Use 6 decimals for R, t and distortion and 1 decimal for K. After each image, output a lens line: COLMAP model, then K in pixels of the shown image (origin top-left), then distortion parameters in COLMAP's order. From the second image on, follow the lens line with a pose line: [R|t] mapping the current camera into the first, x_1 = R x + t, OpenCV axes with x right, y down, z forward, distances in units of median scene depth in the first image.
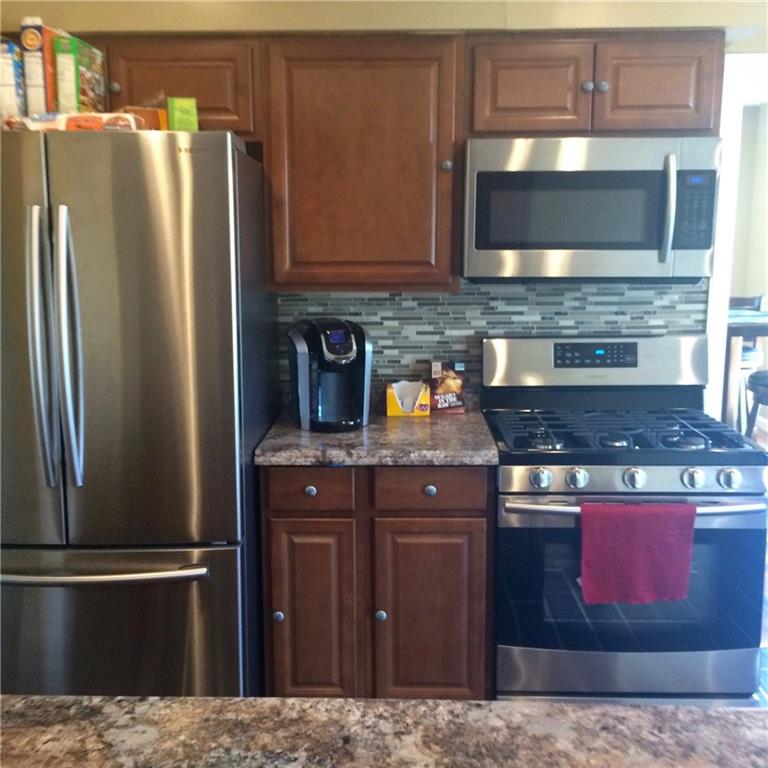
lens RADIAL K [[890.7, 0, 380.8], [0, 890.7, 379.7], [0, 0, 1]] dist [0.022592, 0.000000]
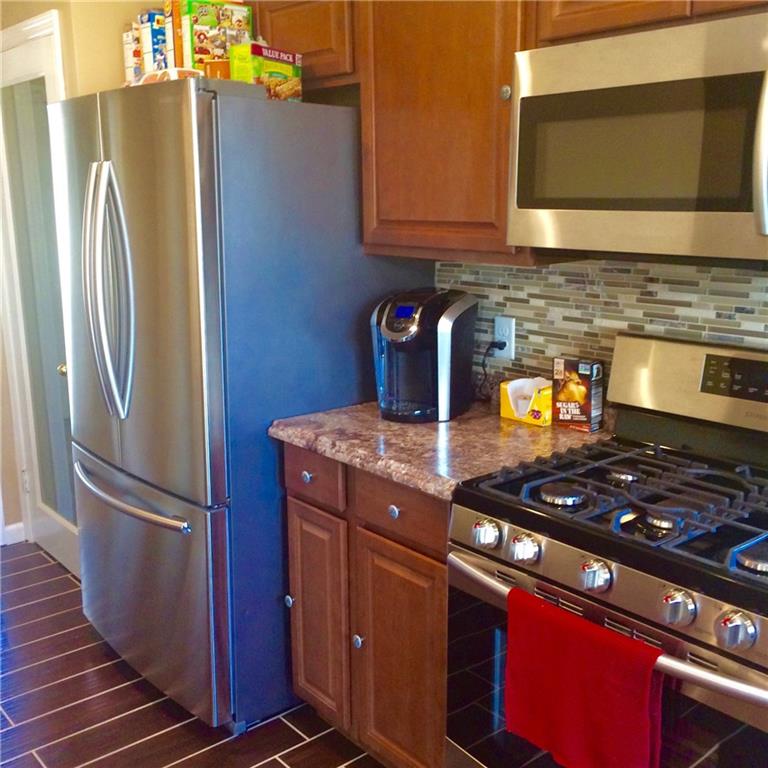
lens RADIAL K [[890.7, 0, 383.0], [0, 890.7, 388.3], [0, 0, 1]] dist [0.022592, 0.000000]
pose [[0.662549, 0.160995, -0.731511, 0.511350], [-0.118412, 0.986859, 0.109945, -0.059199], [0.739599, 0.013776, 0.672907, 0.373860]]
